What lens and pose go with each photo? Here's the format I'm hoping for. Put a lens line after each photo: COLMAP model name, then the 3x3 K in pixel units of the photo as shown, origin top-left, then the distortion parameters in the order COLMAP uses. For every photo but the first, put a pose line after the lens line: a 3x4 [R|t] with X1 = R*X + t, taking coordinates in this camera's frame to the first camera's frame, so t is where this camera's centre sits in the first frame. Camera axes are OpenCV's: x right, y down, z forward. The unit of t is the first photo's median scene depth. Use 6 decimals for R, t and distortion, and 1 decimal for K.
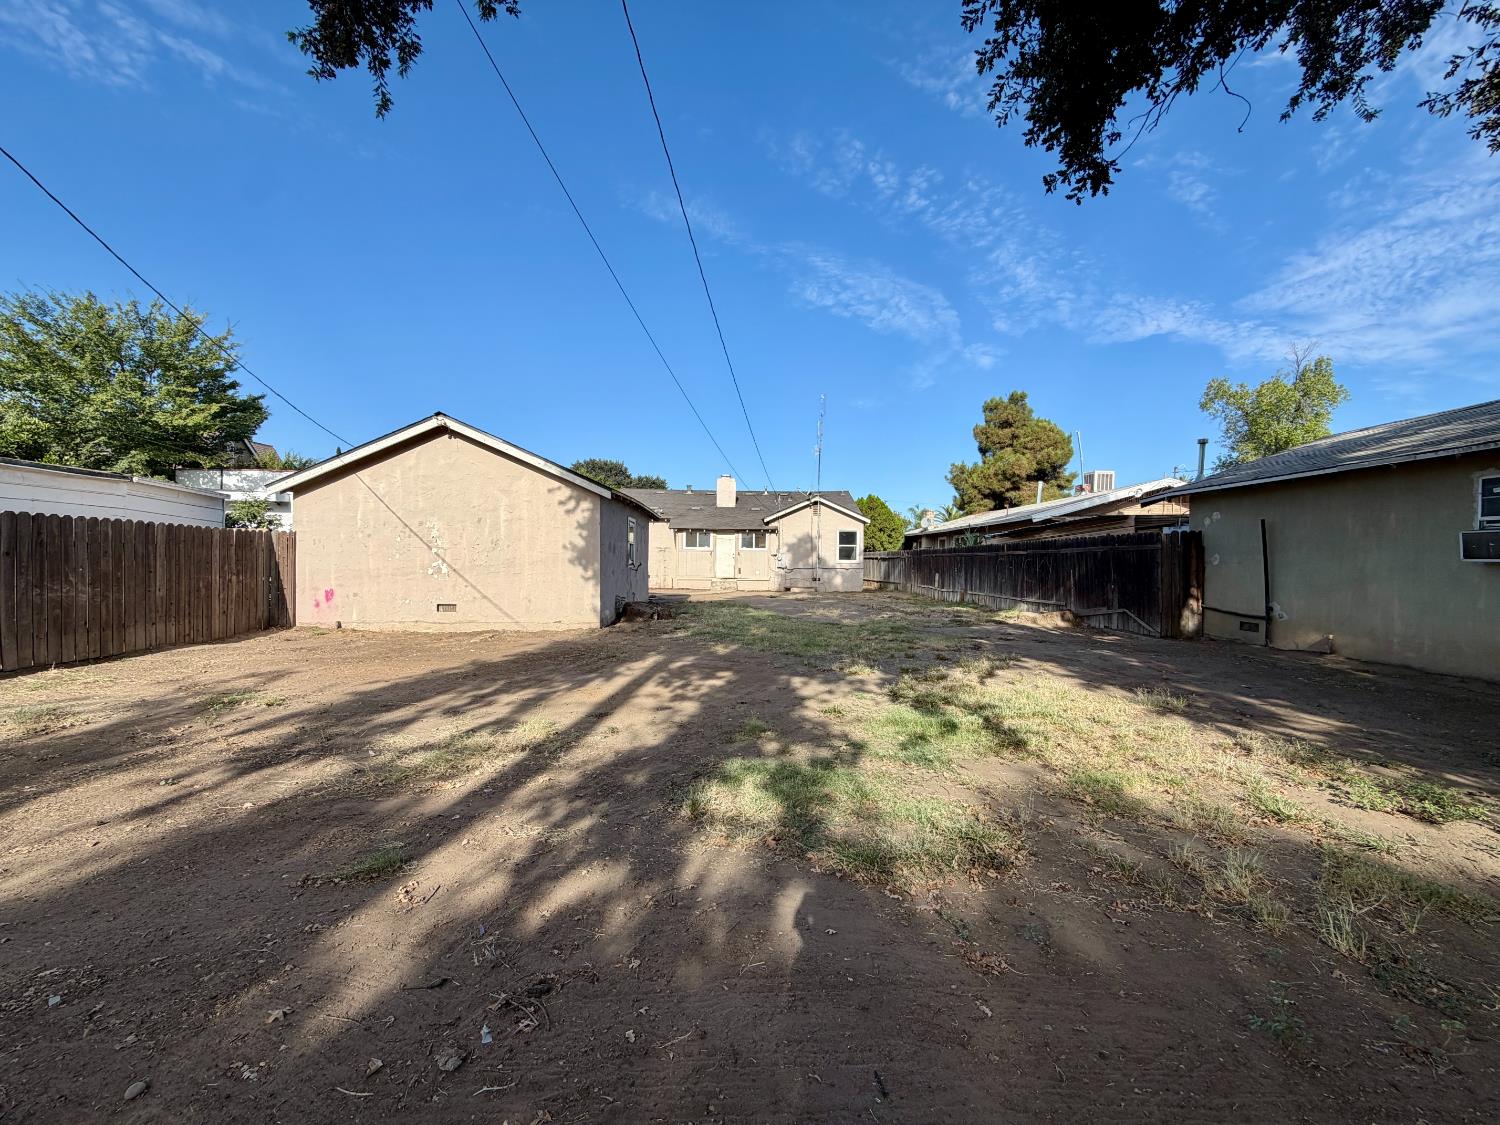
lens RADIAL K [[598.6, 0, 744.1], [0, 598.6, 562.0], [0, 0, 1]] dist [-0.001458, 0.000236]
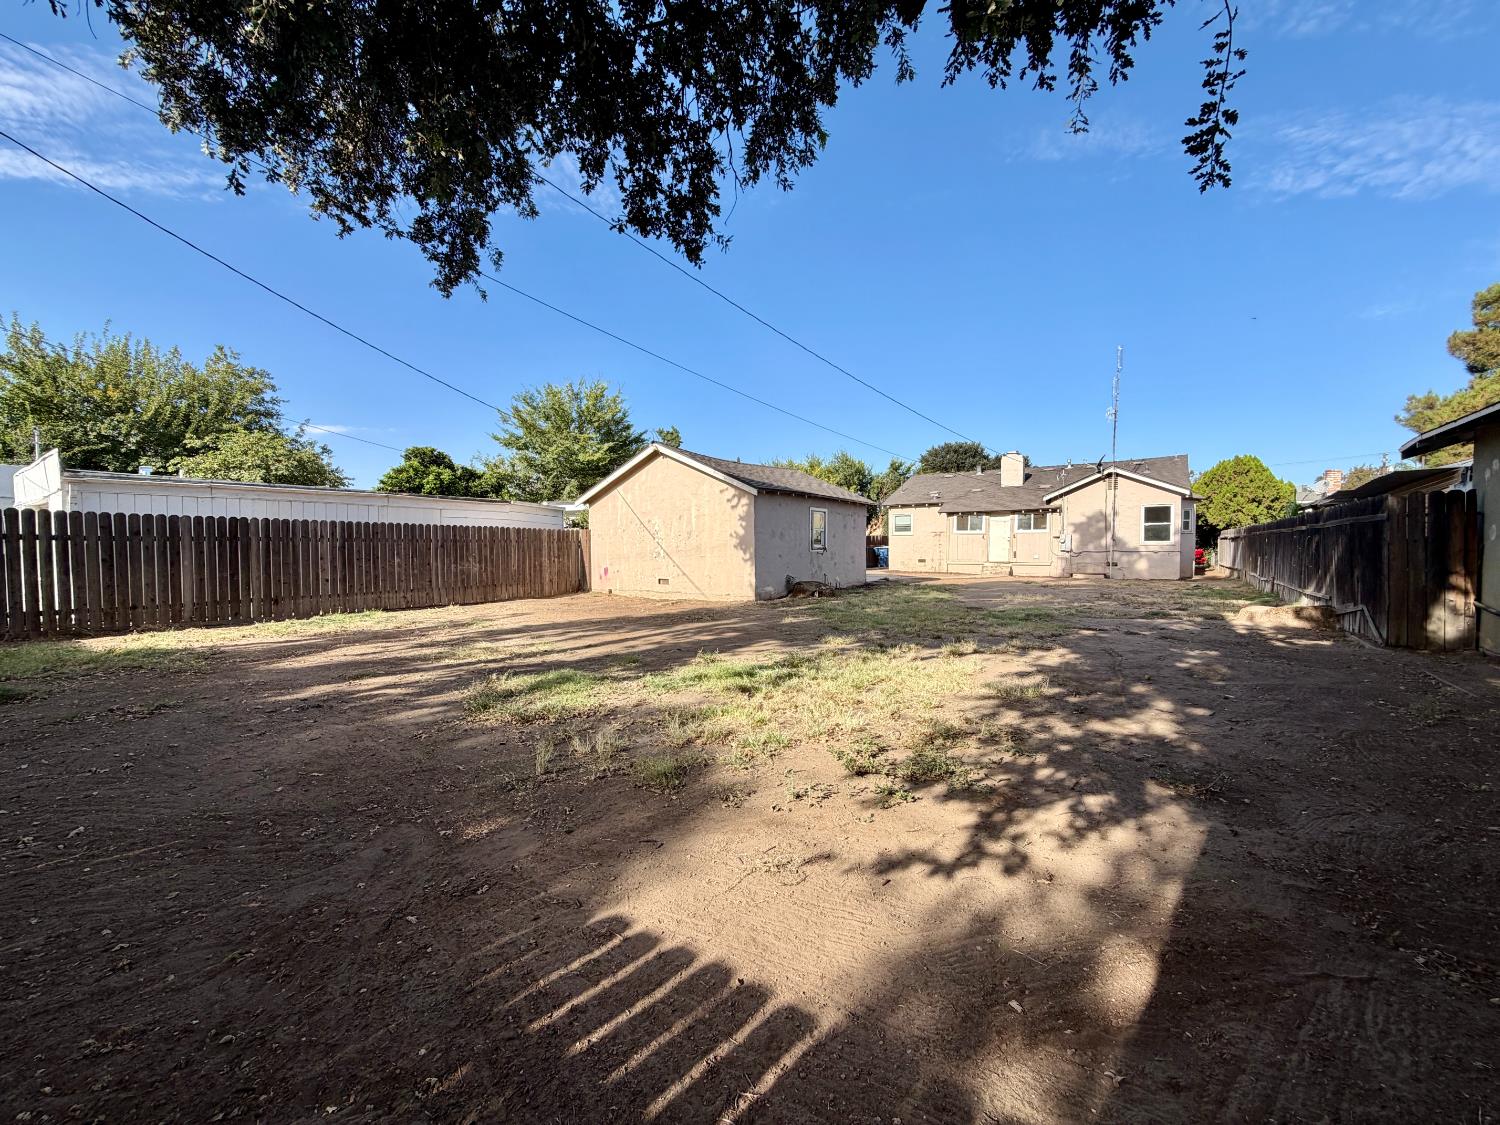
lens RADIAL K [[598.6, 0, 744.1], [0, 598.6, 562.0], [0, 0, 1]] dist [-0.001458, 0.000236]
pose [[0.806238, 0.003054, -0.591584, 0.204752], [0.011483, 0.999717, 0.020810, 0.002141], [0.591480, -0.023571, 0.805975, -0.000711]]
